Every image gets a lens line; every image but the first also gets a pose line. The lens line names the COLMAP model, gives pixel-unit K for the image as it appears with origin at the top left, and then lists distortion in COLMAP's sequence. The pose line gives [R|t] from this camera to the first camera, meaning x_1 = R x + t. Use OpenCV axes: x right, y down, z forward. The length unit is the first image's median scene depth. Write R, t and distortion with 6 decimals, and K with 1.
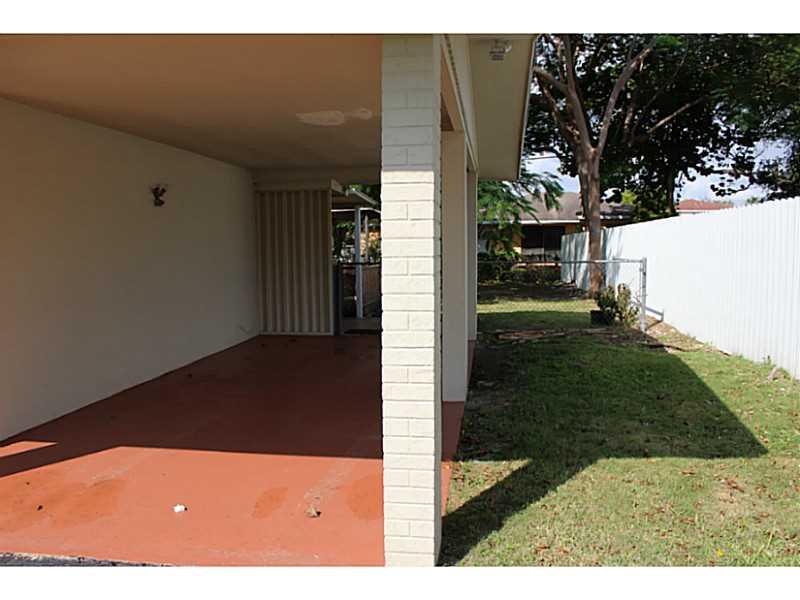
lens RADIAL K [[654.2, 0, 400.0], [0, 654.2, 300.0], [0, 0, 1]] dist [-0.183215, 0.147606]
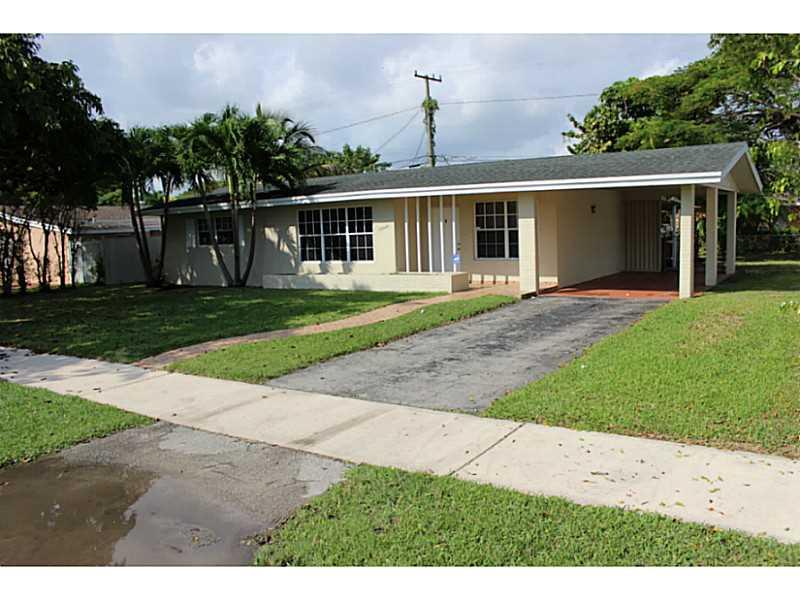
lens RADIAL K [[654.2, 0, 400.0], [0, 654.2, 300.0], [0, 0, 1]] dist [-0.183215, 0.147606]
pose [[0.890955, 0.034127, -0.452808, 0.078151], [-0.018528, 0.999074, 0.038842, 0.081901], [0.453714, -0.026217, 0.890762, -1.168969]]
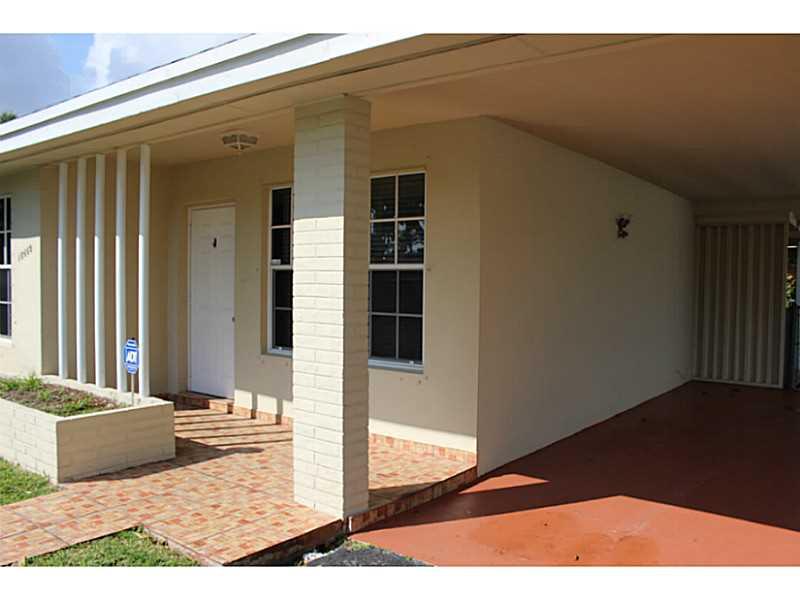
lens RADIAL K [[654.2, 0, 400.0], [0, 654.2, 300.0], [0, 0, 1]] dist [-0.183215, 0.147606]
pose [[0.853664, 0.043161, -0.519033, -0.113495], [-0.071585, 0.996826, -0.034844, 0.001648], [0.515882, 0.066900, 0.854043, 0.013792]]
